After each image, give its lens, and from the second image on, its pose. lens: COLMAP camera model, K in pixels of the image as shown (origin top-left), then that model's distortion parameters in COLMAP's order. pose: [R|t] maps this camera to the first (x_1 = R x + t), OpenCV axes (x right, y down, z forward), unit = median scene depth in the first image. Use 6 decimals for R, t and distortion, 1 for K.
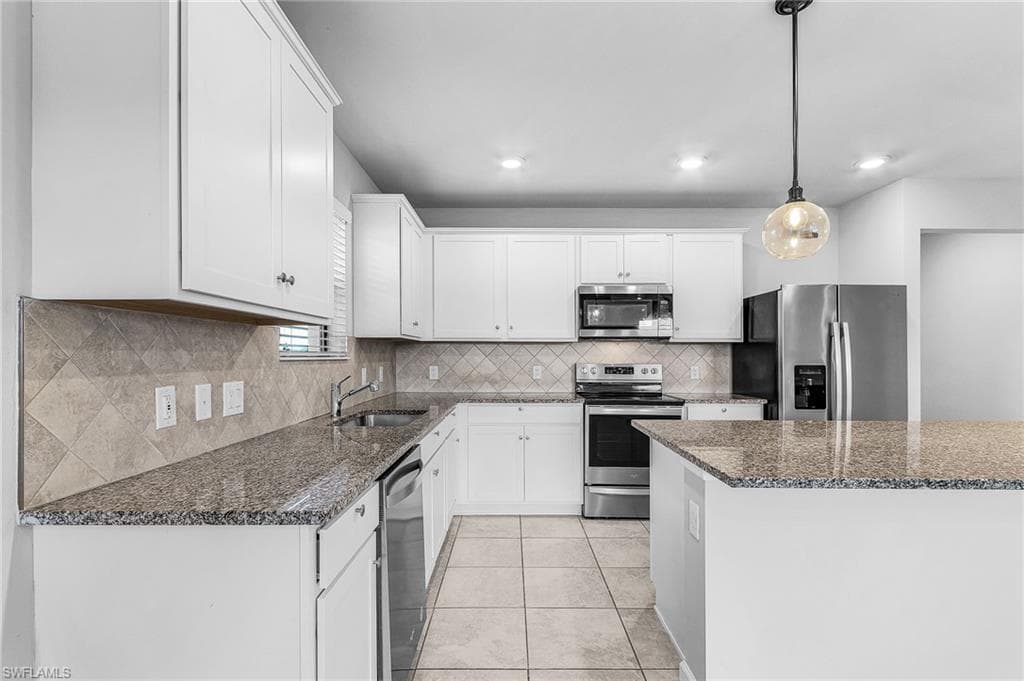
lens RADIAL K [[473.3, 0, 503.0], [0, 473.3, 356.5], [0, 0, 1]] dist [-0.001119, 0.000760]
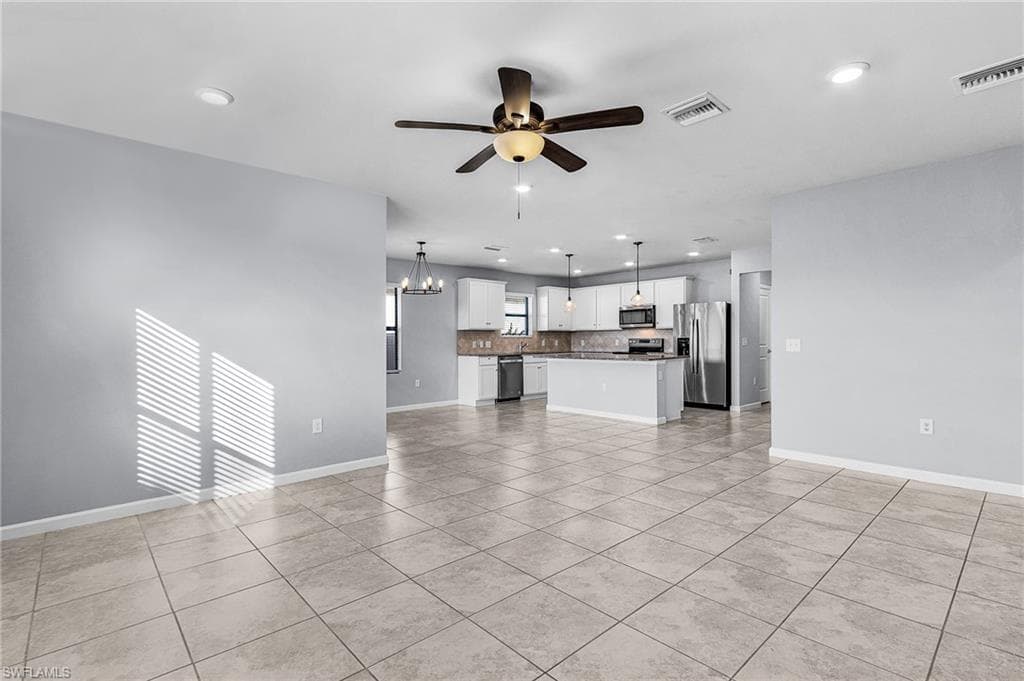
lens RADIAL K [[473.3, 0, 512.6], [0, 473.3, 338.1], [0, 0, 1]] dist [-0.001119, 0.000760]
pose [[0.684784, -0.011321, -0.728658, 1.589178], [0.007924, 0.999936, -0.008088, 0.028348], [0.728703, -0.000236, 0.684830, -1.111262]]
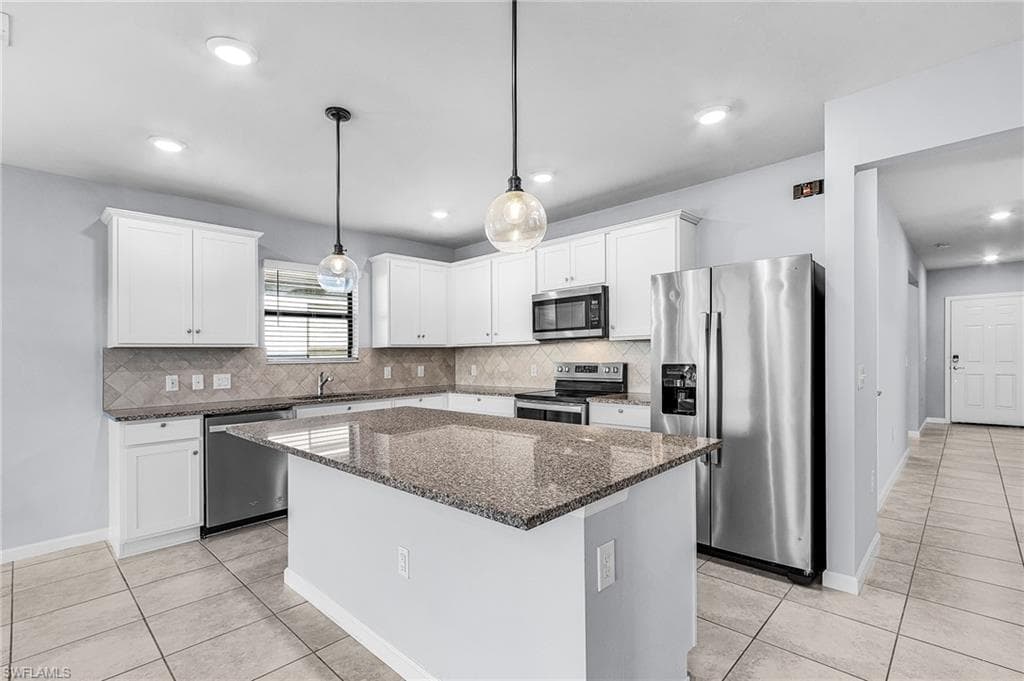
lens RADIAL K [[473.3, 0, 517.5], [0, 473.3, 360.4], [0, 0, 1]] dist [-0.001119, 0.000760]
pose [[0.733149, -0.008515, -0.680015, 0.907264], [0.019555, 0.999772, 0.008564, -0.001791], [0.679787, -0.019577, 0.733148, 0.140650]]
